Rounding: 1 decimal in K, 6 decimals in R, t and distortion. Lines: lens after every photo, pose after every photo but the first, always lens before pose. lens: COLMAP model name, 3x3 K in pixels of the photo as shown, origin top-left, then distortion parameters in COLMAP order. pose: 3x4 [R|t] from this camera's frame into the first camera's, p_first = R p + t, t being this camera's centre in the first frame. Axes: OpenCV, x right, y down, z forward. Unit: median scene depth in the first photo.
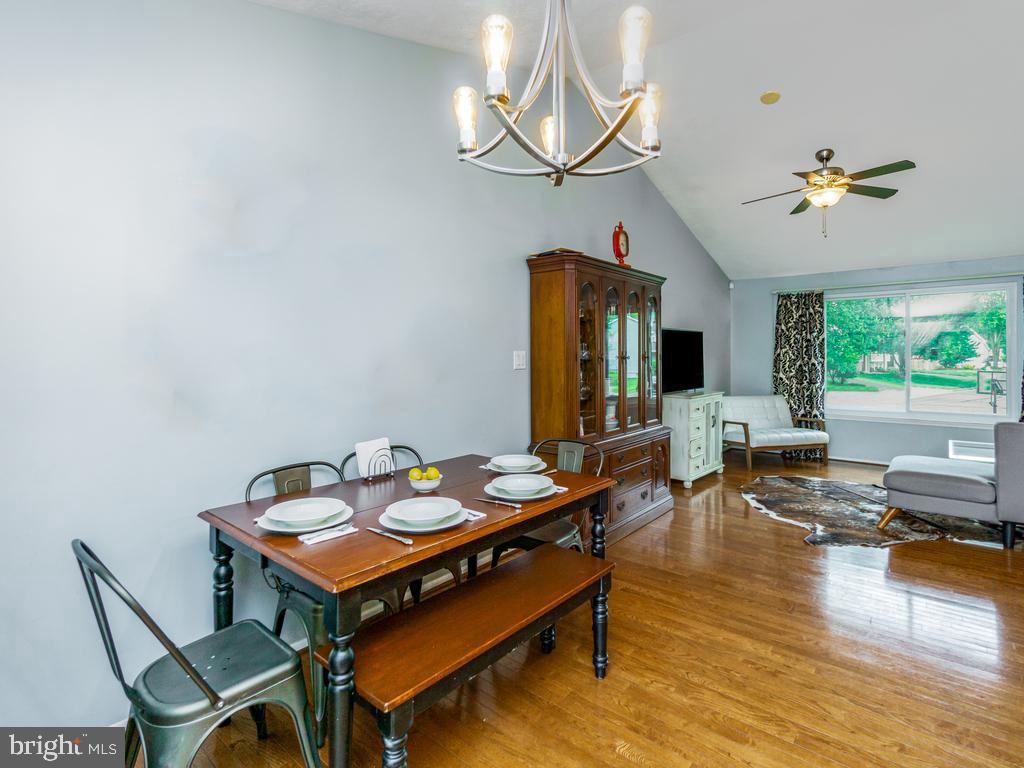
lens RADIAL K [[497.4, 0, 525.1], [0, 497.4, 354.1], [0, 0, 1]] dist [-0.004838, 0.001181]
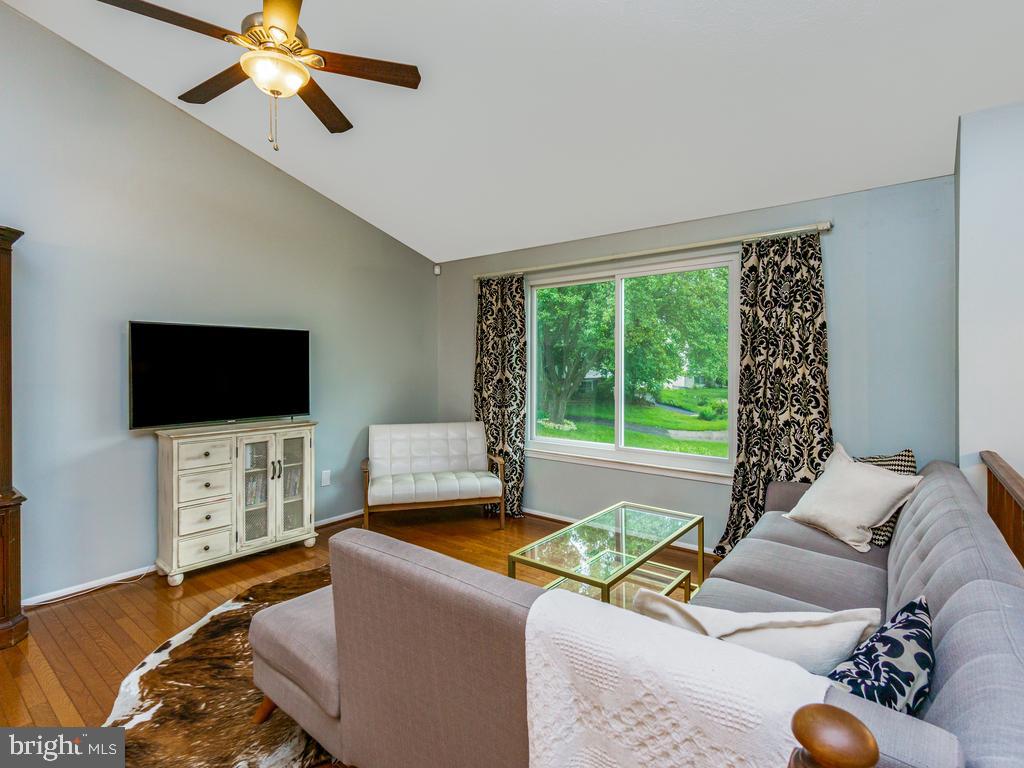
lens RADIAL K [[497.4, 0, 505.3], [0, 497.4, 368.7], [0, 0, 1]] dist [-0.004838, 0.001181]
pose [[0.999645, 0.003019, 0.026454, 0.552752], [-0.003349, 0.999917, 0.012456, -0.002758], [-0.026414, -0.012540, 0.999572, 0.298864]]
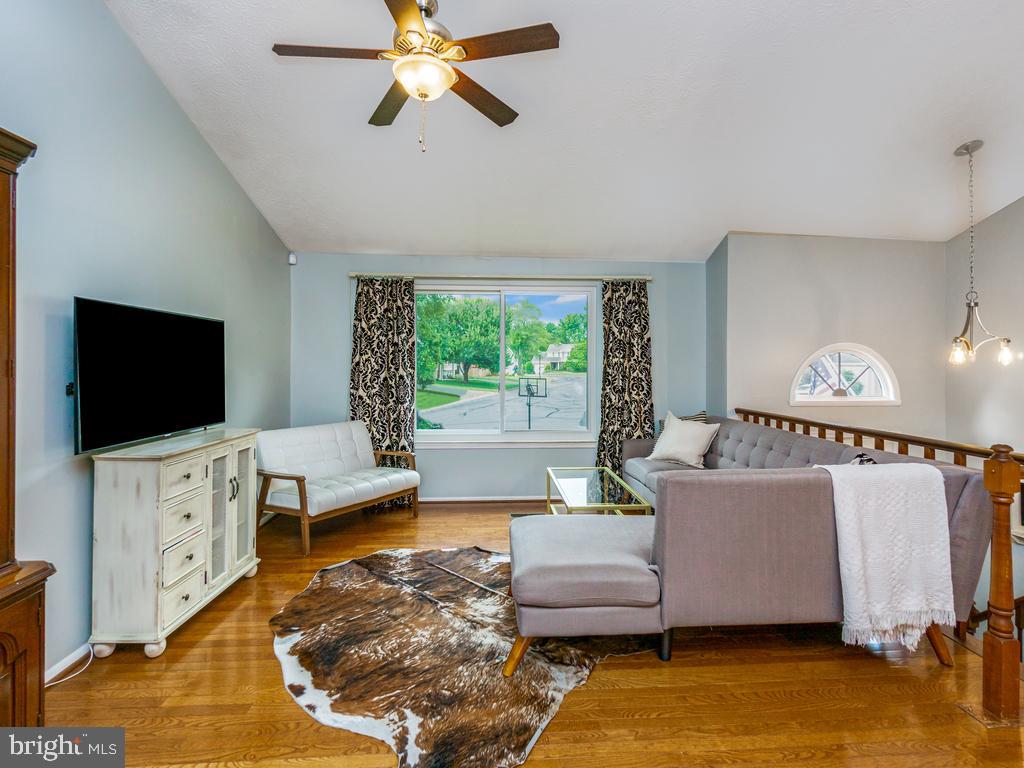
lens RADIAL K [[497.4, 0, 515.1], [0, 497.4, 368.5], [0, 0, 1]] dist [-0.004838, 0.001181]
pose [[0.729959, 0.000411, 0.683491, 0.199611], [-0.008790, 0.999923, 0.008786, 0.000399], [-0.683435, -0.012422, 0.729906, 0.346765]]
